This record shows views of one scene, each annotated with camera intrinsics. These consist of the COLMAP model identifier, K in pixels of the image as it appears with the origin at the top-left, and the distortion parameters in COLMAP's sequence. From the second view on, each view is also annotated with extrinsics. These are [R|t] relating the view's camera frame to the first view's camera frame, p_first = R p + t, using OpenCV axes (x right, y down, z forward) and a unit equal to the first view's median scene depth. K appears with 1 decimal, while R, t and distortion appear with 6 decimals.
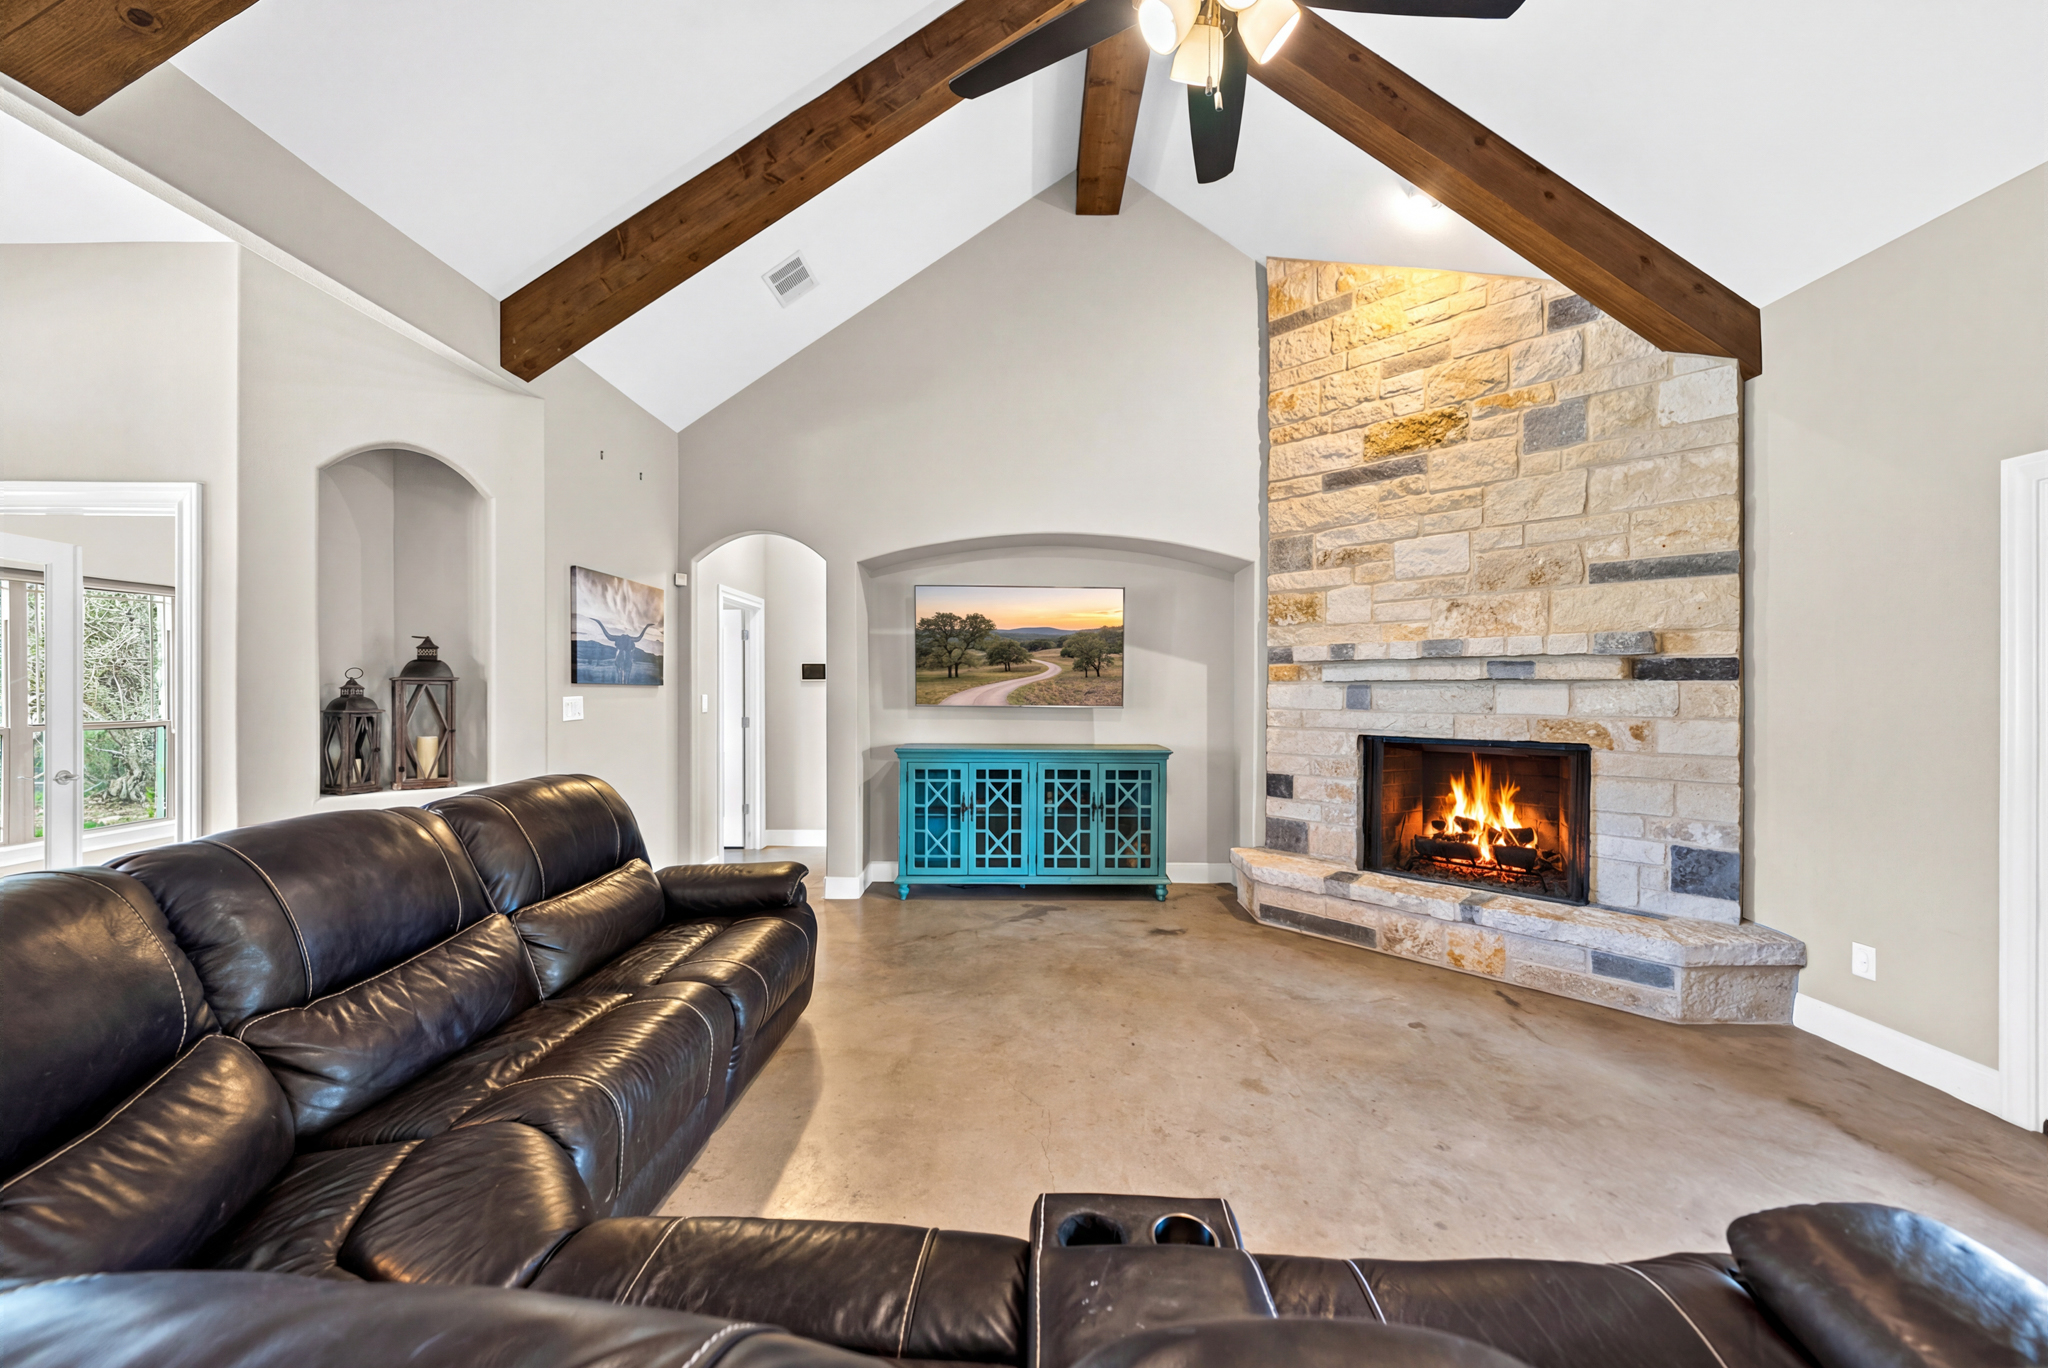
lens RADIAL K [[747.7, 0, 1022.3], [0, 747.7, 691.7], [0, 0, 1]] dist [-0.000328, -0.000486]
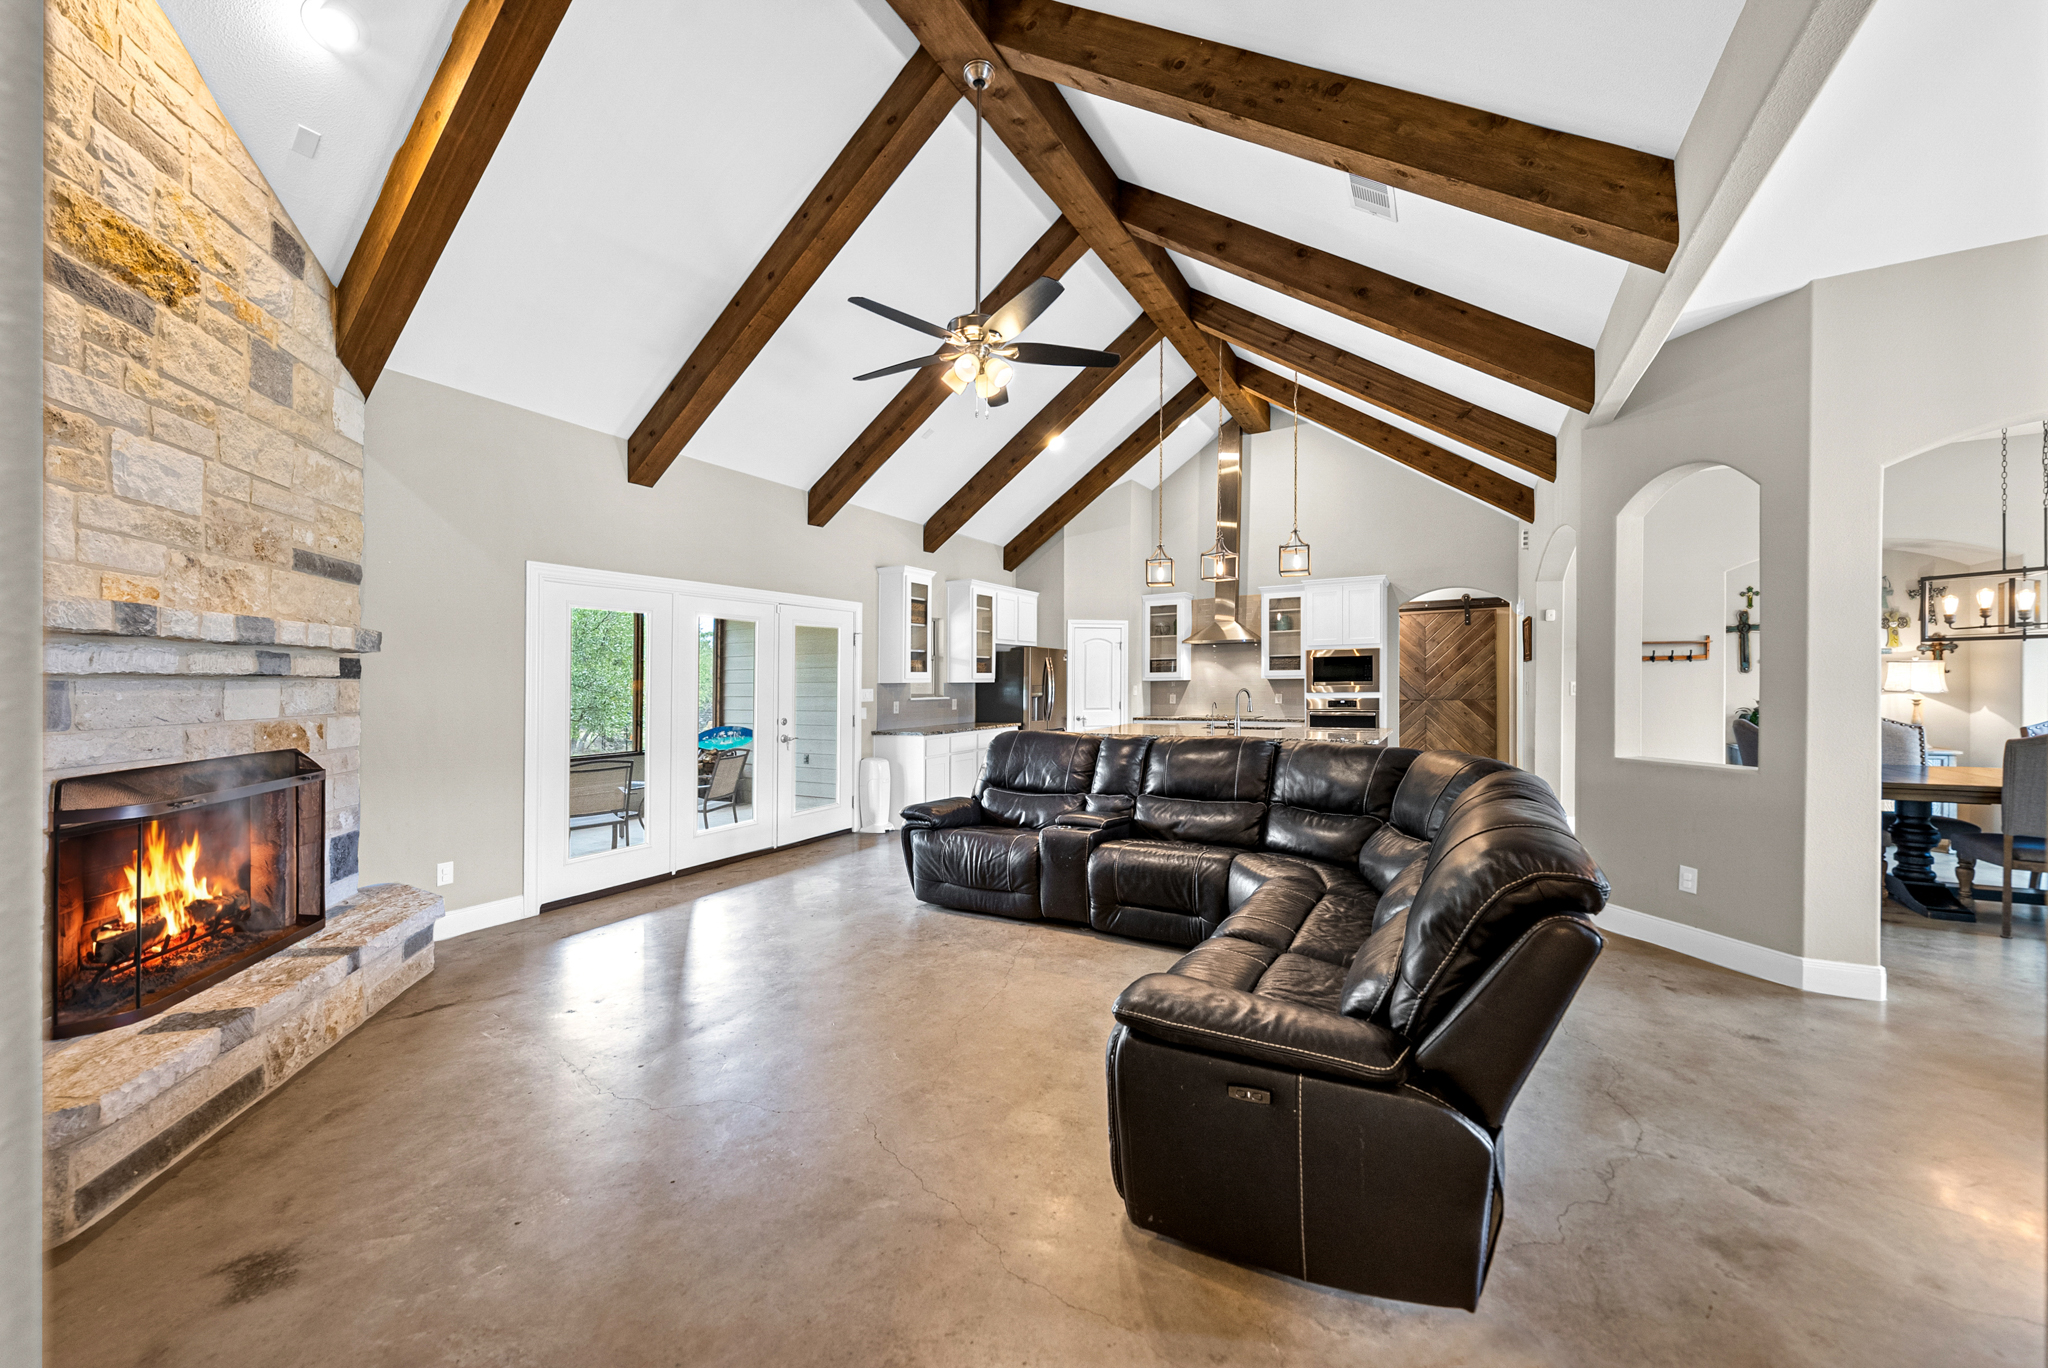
lens RADIAL K [[747.7, 0, 1024.7], [0, 747.7, 674.8], [0, 0, 1]] dist [-0.000328, -0.000486]
pose [[-0.887072, 0.013253, 0.461442, -0.376450], [0.013814, 0.999902, -0.002161, -0.004348], [-0.461425, 0.004457, -0.887168, 1.224556]]
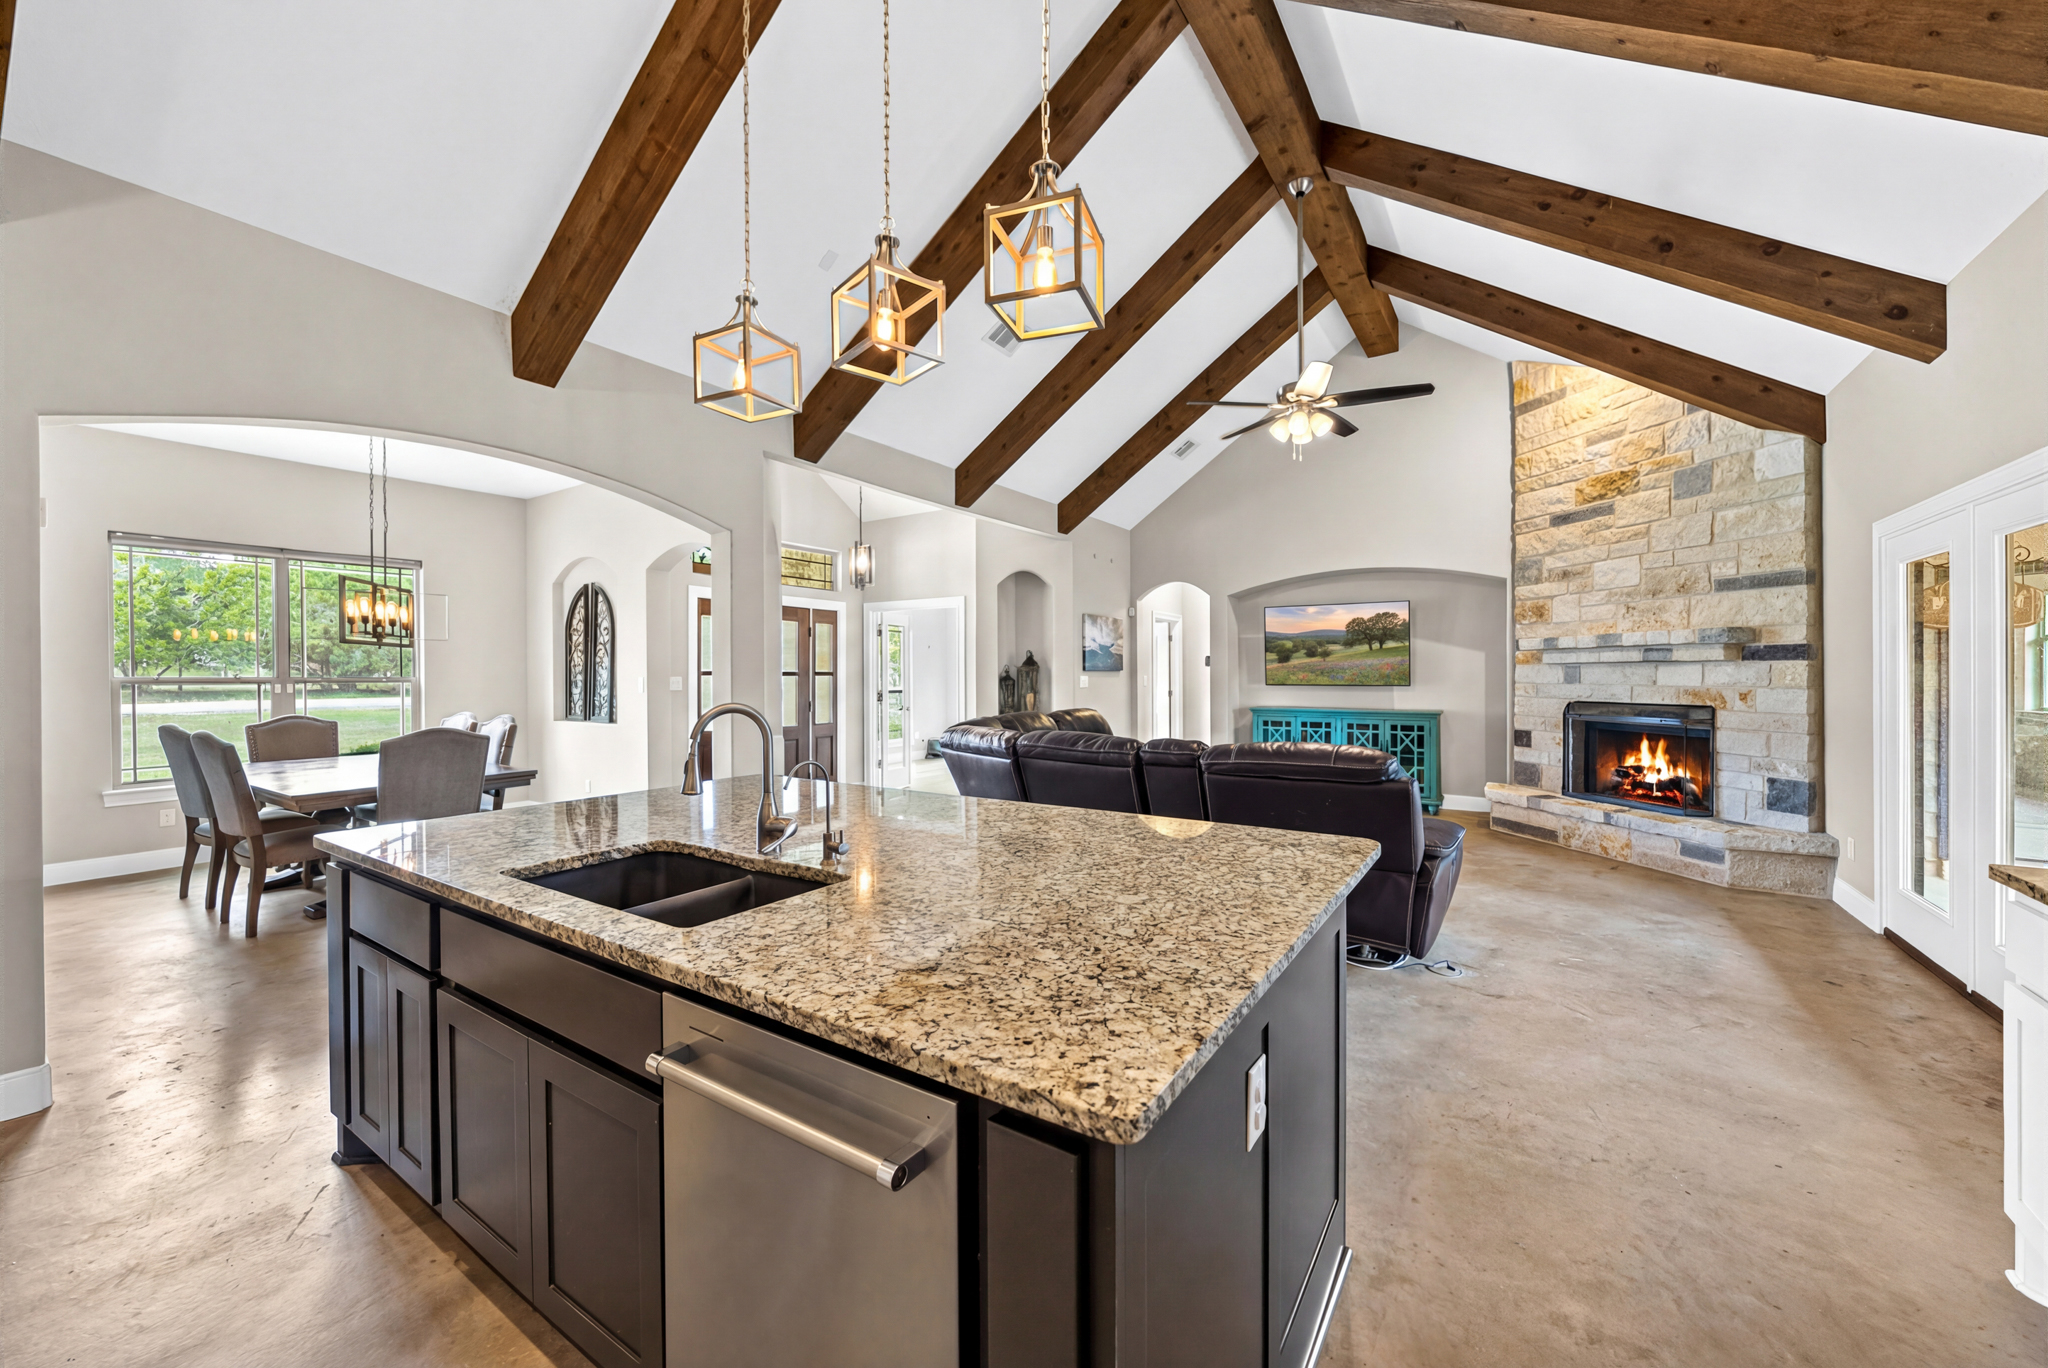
lens RADIAL K [[747.7, 0, 1039.5], [0, 747.7, 677.1], [0, 0, 1]] dist [-0.000328, -0.000486]
pose [[0.844752, -0.003478, -0.535146, 0.382262], [0.003762, 0.999993, -0.000561, 0.009828], [0.535144, -0.001540, 0.844759, -0.767061]]
